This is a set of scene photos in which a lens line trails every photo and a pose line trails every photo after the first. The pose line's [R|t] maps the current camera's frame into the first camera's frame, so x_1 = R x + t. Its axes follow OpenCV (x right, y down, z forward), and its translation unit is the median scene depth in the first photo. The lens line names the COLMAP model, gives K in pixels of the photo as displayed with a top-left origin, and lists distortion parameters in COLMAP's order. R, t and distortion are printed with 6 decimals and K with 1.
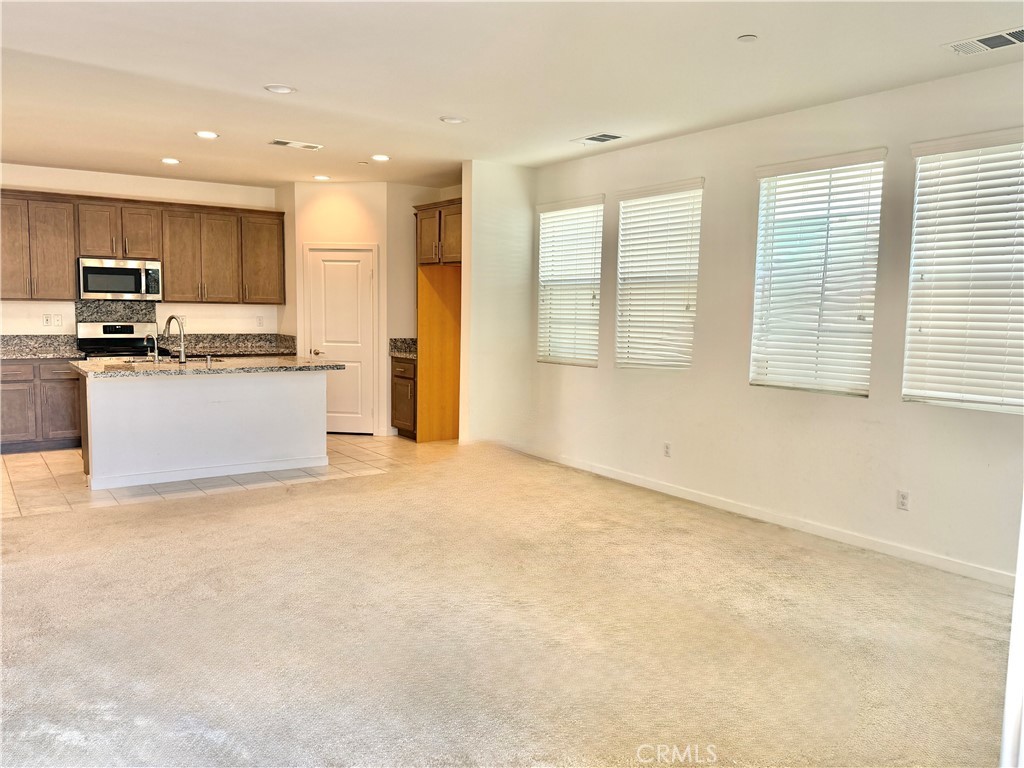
lens RADIAL K [[795.2, 0, 503.7], [0, 795.2, 384.9], [0, 0, 1]] dist [0.057195, -0.081977]
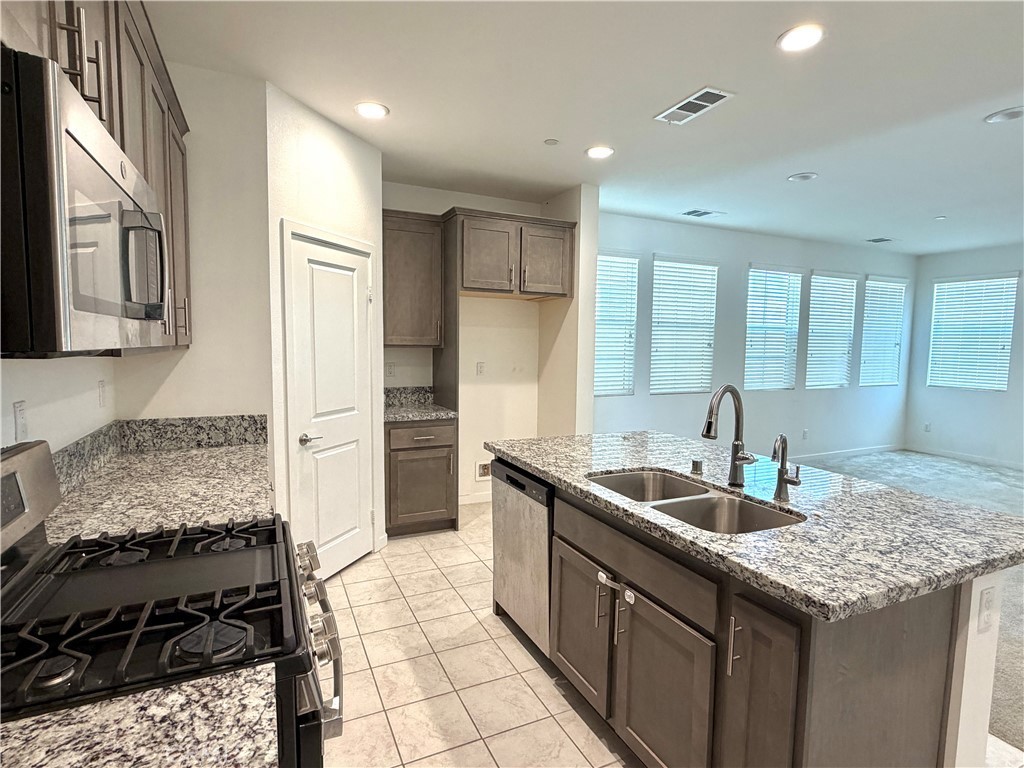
lens RADIAL K [[527.5, 0, 504.6], [0, 527.5, 388.2], [0, 0, 1]] dist [-0.015474, -0.002099]
pose [[0.179685, -0.097318, 0.978899, -0.578223], [0.091851, 0.992407, 0.081801, -0.095926], [-0.979427, 0.075215, 0.187259, 0.869788]]
